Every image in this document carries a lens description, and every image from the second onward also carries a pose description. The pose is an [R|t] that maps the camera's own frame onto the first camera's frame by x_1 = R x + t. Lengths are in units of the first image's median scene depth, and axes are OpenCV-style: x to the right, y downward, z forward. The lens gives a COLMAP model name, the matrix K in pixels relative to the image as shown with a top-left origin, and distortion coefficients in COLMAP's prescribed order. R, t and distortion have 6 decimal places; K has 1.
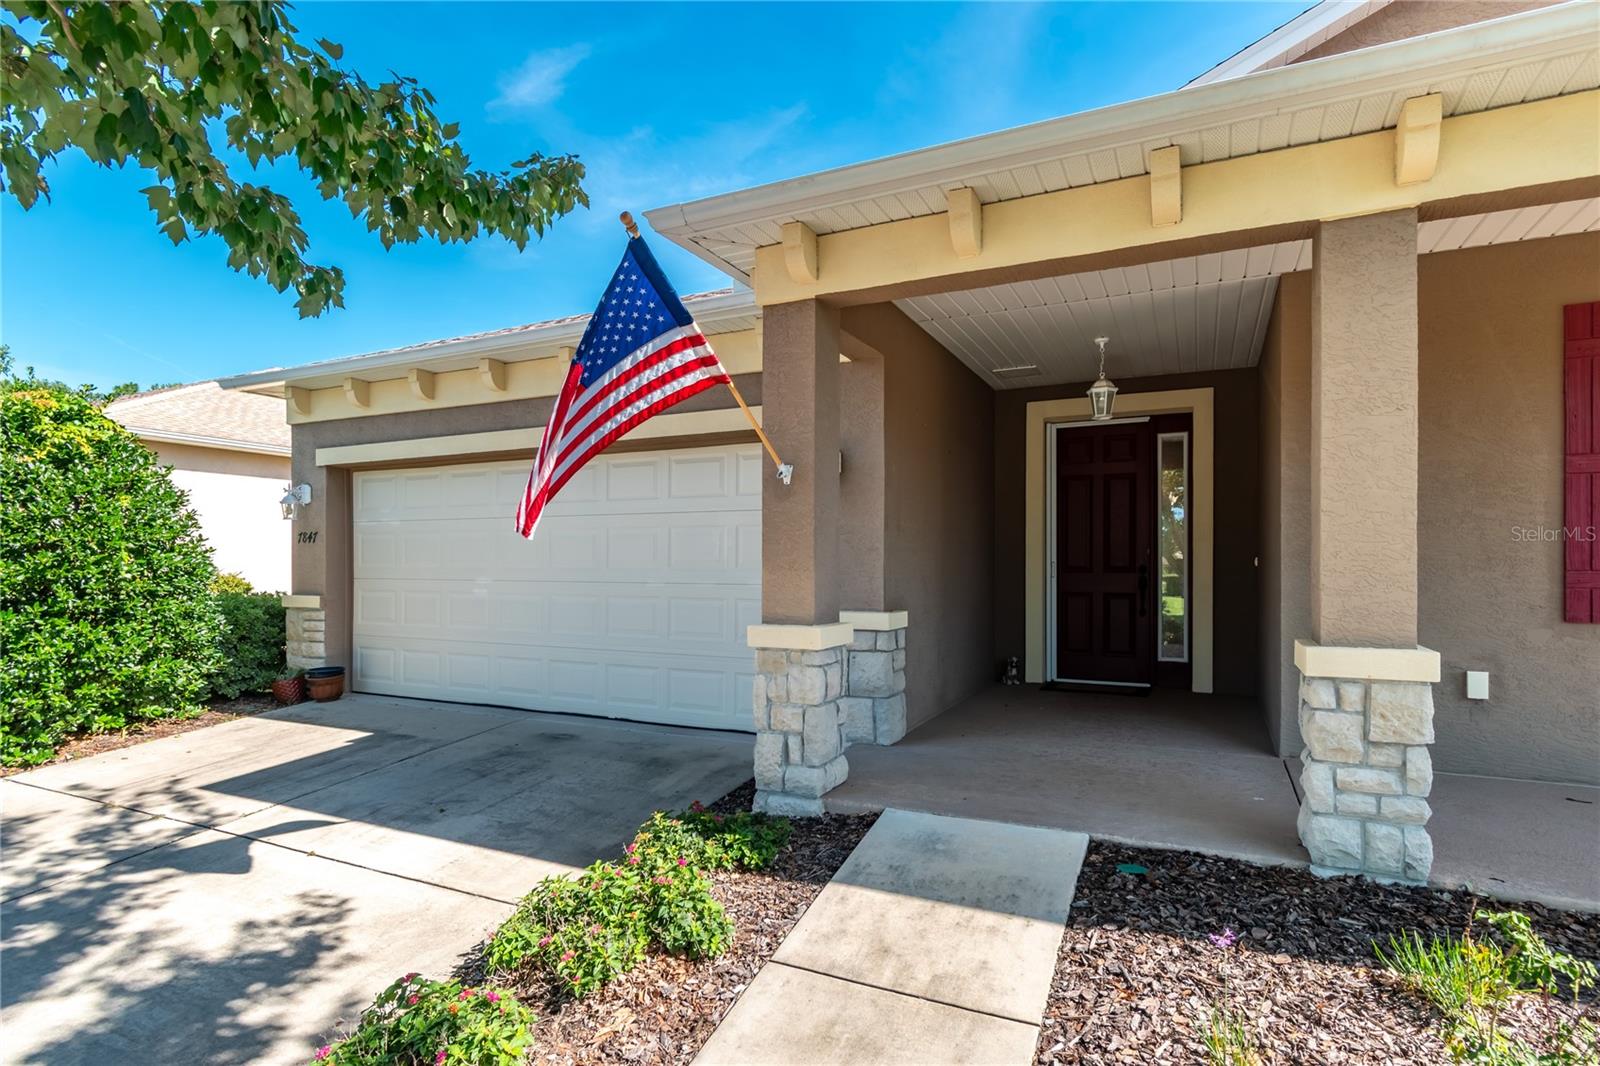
lens RADIAL K [[820.0, 0, 808.9], [0, 820.0, 558.1], [0, 0, 1]] dist [-0.000025, -0.000019]
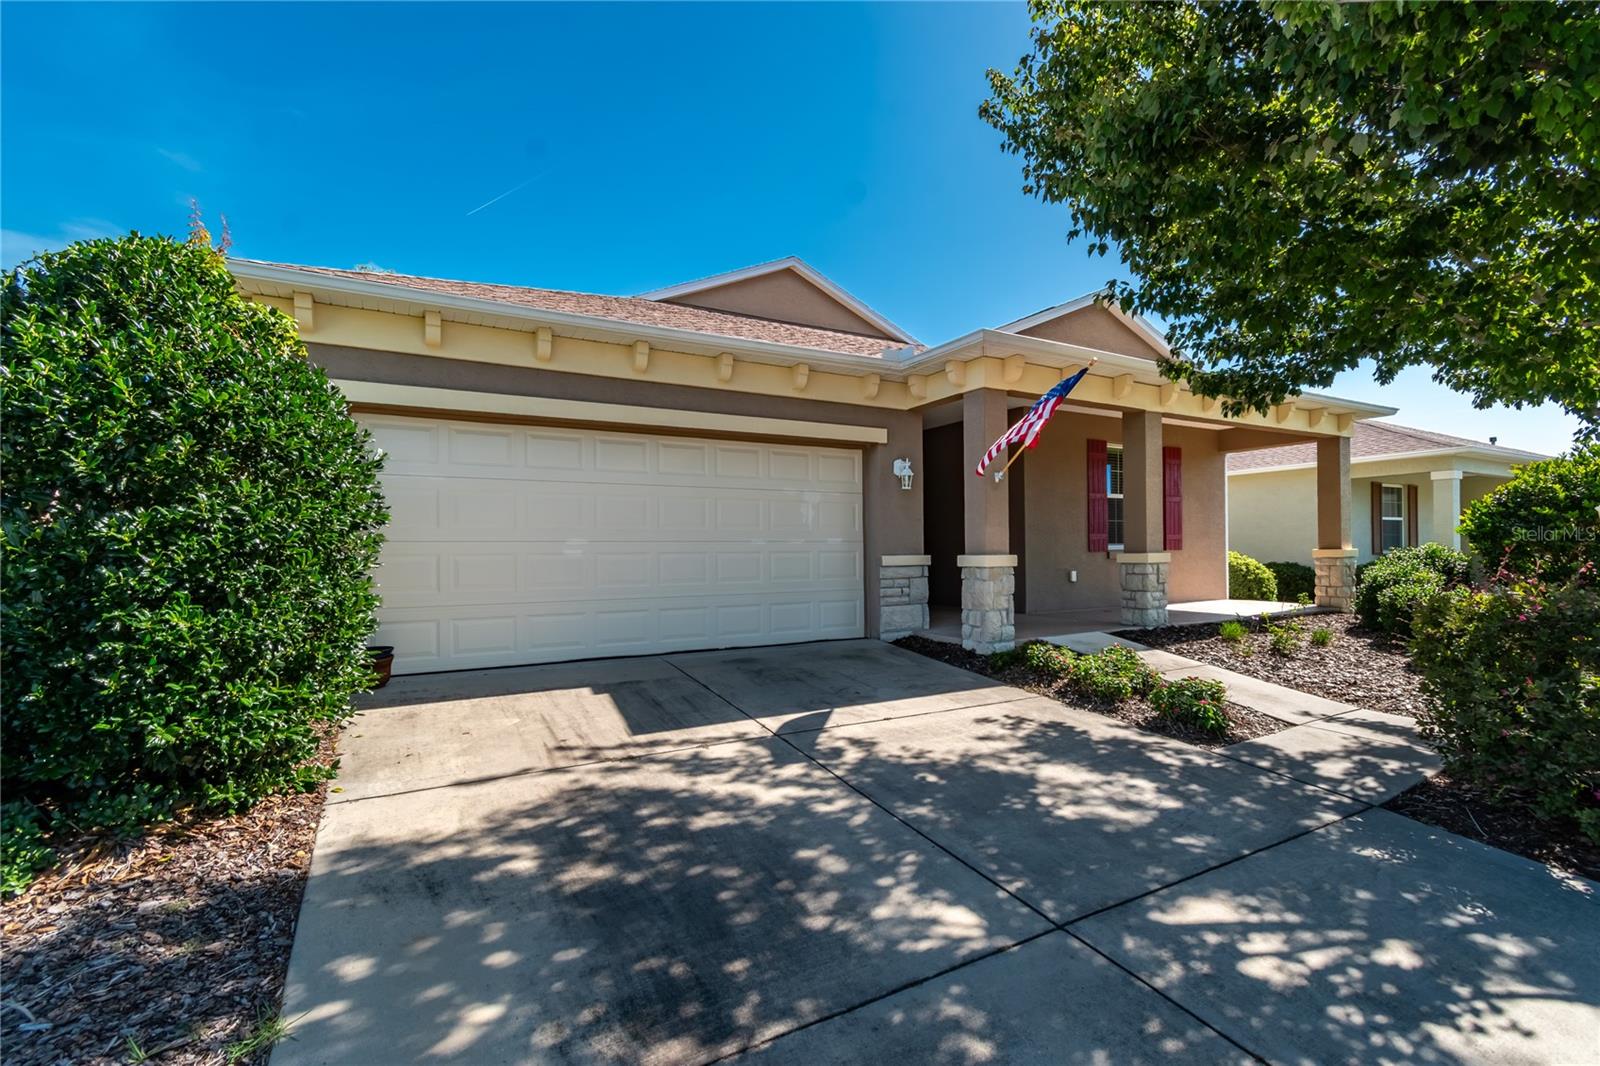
lens RADIAL K [[726.5, 0, 817.4], [0, 726.5, 545.2], [0, 0, 1]] dist [0.004114, -0.001857]
pose [[0.555964, 0.000735, 0.831206, -1.728905], [0.004105, 0.999985, -0.003630, 0.063633], [-0.831196, 0.005430, 0.555953, 0.403311]]
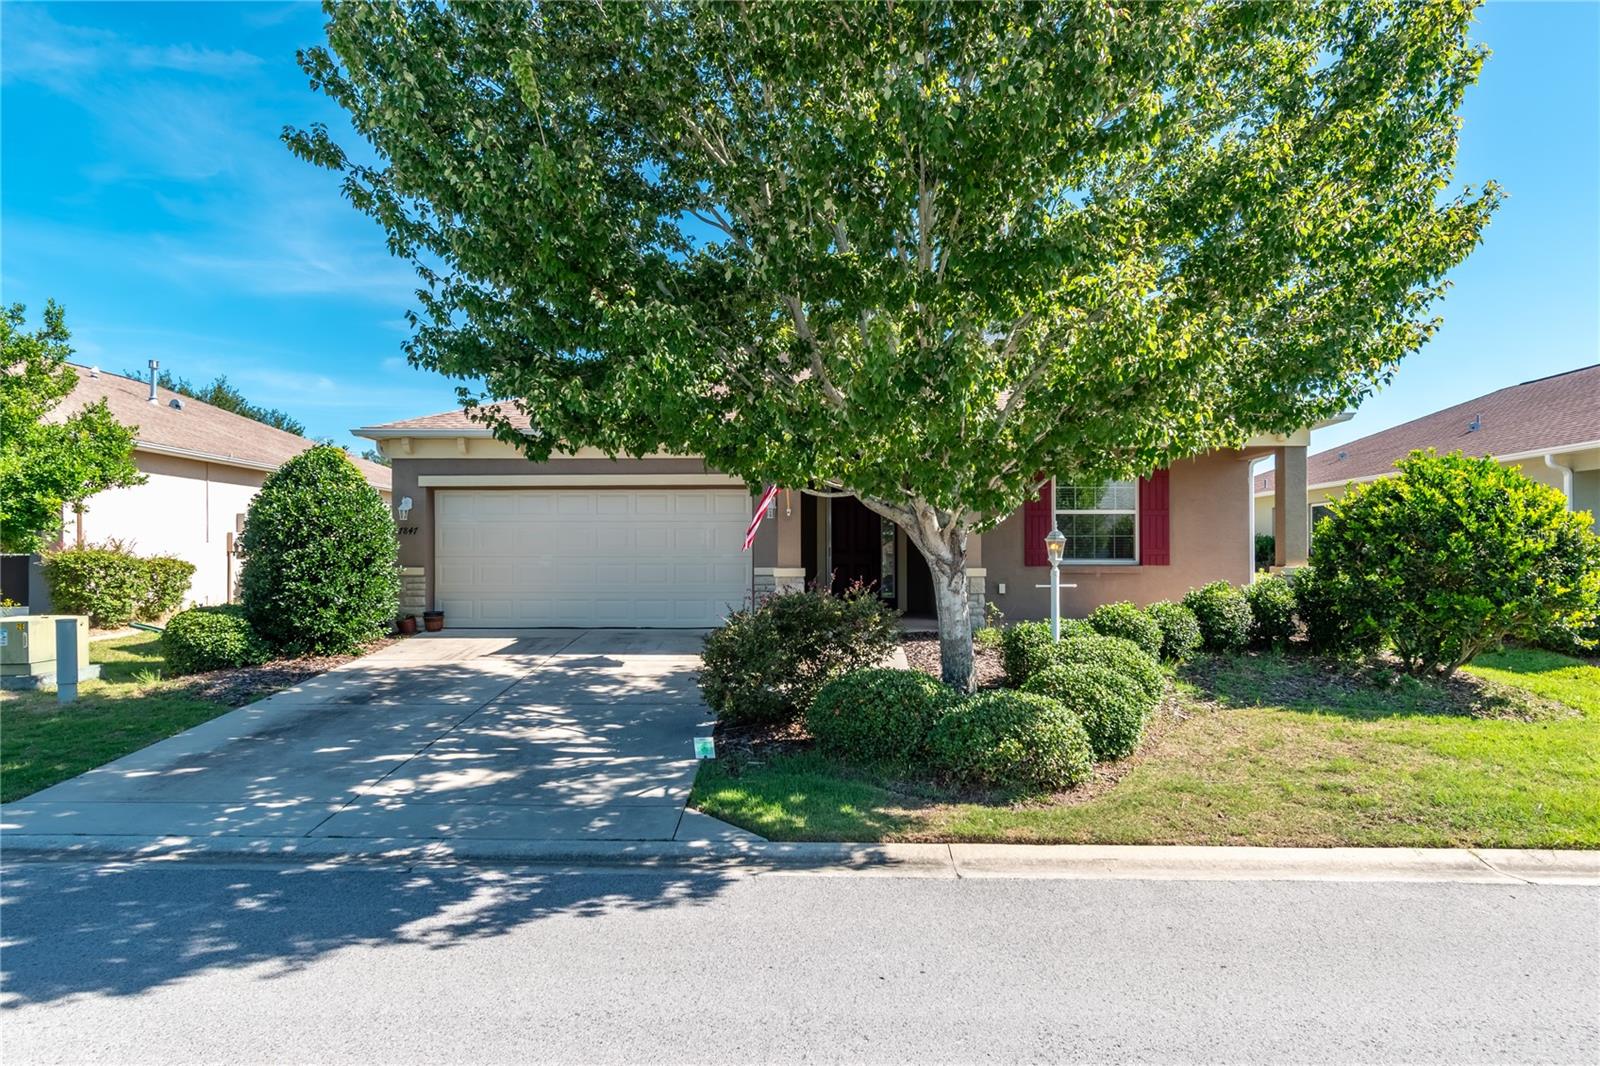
lens RADIAL K [[974.5, 0, 787.1], [0, 974.5, 543.4], [0, 0, 1]] dist [-0.000085, 0.002829]
pose [[0.906402, 0.004381, 0.422394, -1.404618], [-0.000465, 0.999956, -0.009374, 0.030164], [-0.422417, 0.008300, 0.906364, -1.923725]]
